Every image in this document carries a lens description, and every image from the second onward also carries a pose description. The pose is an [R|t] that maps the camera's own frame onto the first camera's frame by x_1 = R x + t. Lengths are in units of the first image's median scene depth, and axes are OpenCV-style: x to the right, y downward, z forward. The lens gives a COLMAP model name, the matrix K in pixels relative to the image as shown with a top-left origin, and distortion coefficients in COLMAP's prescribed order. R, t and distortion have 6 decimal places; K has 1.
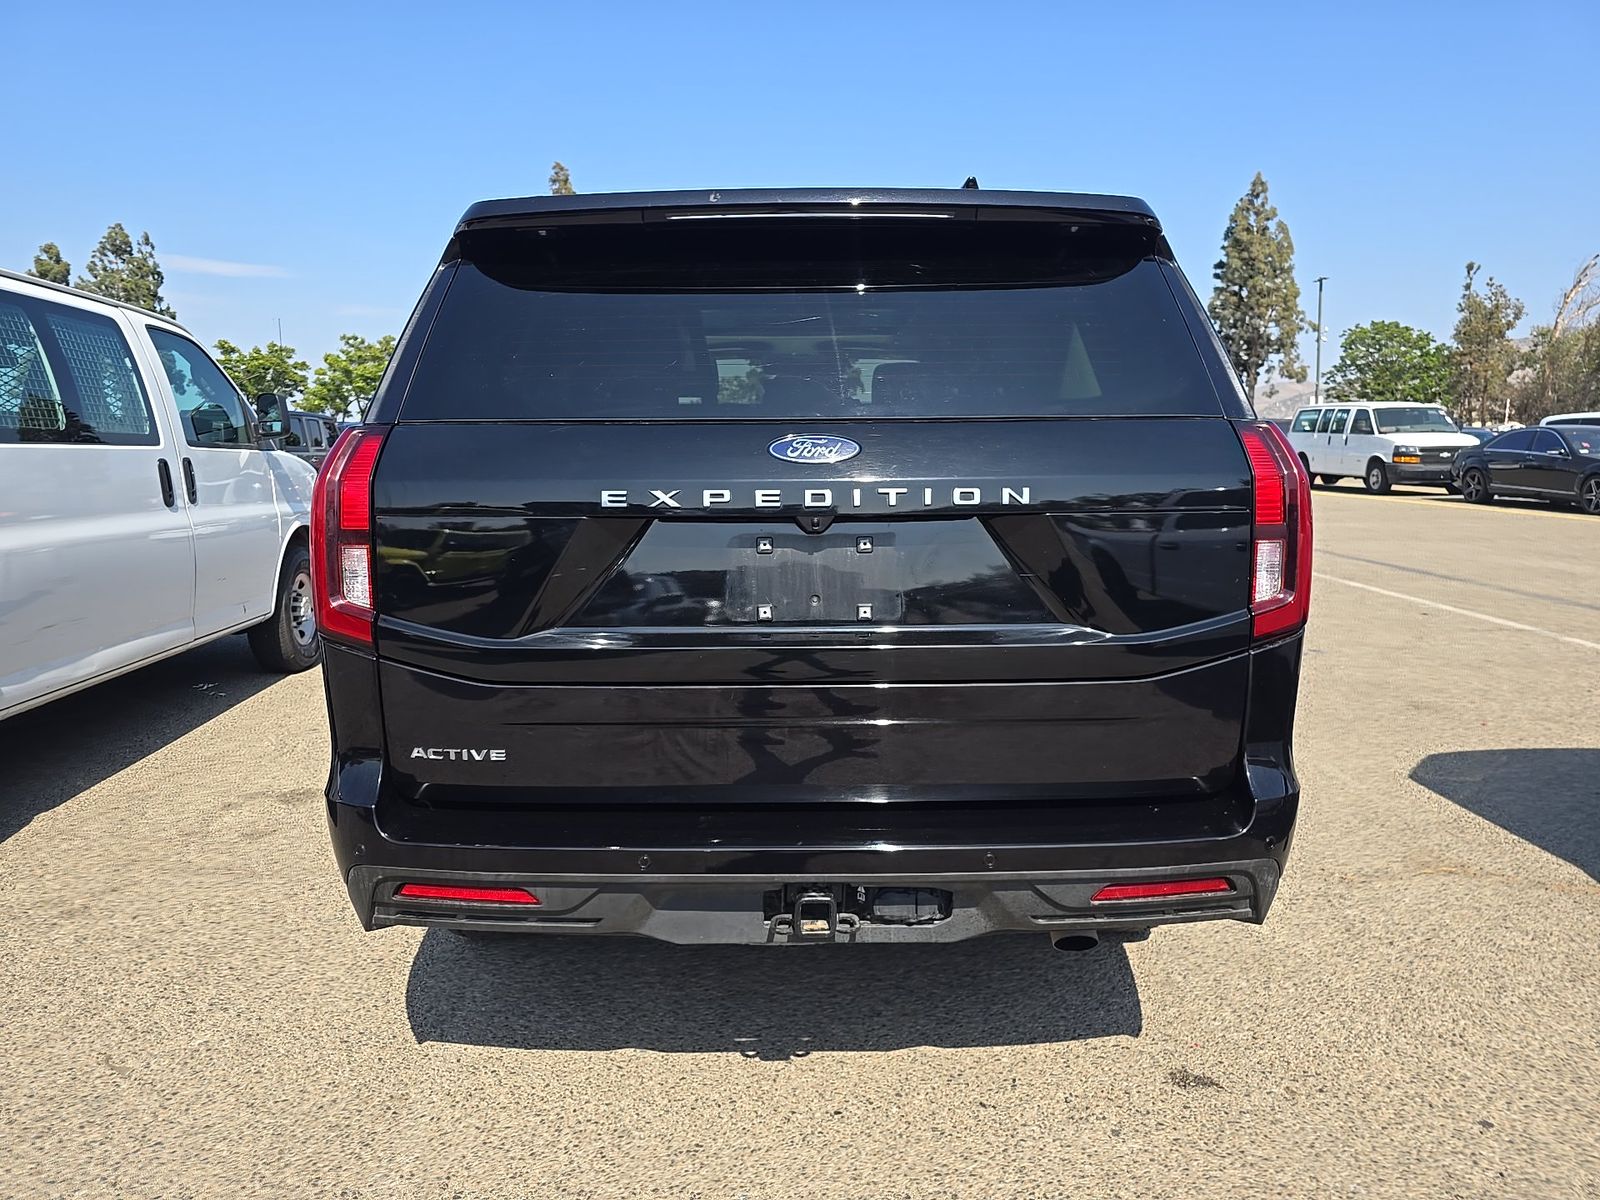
lens RADIAL K [[1119.1, 0, 792.0], [0, 1119.1, 593.1], [0, 0, 1]] dist [0.027180, -0.019283]
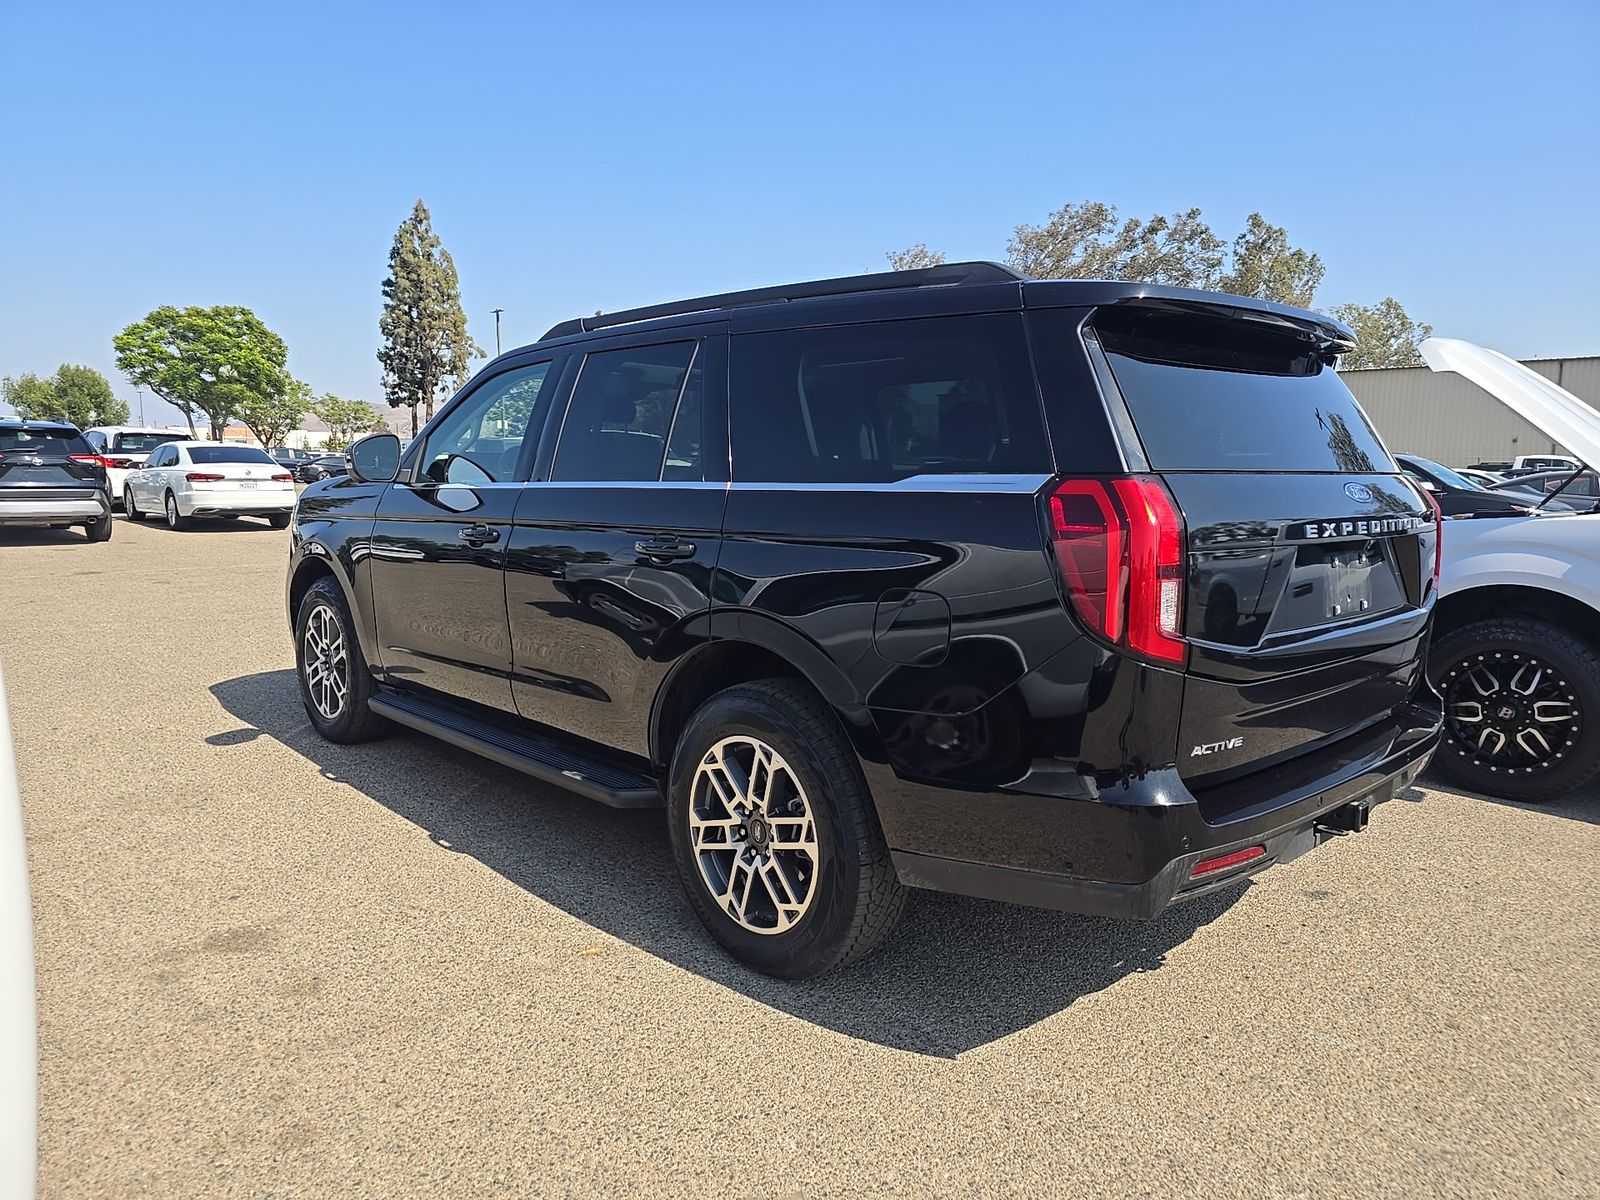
lens RADIAL K [[1119.1, 0, 785.7], [0, 1119.1, 599.8], [0, 0, 1]] dist [0.027180, -0.019283]
pose [[0.710583, -0.063924, 0.700704, -0.098819], [0.066847, 0.997493, 0.023211, -0.004928], [-0.700431, 0.030347, 0.713075, 0.030928]]
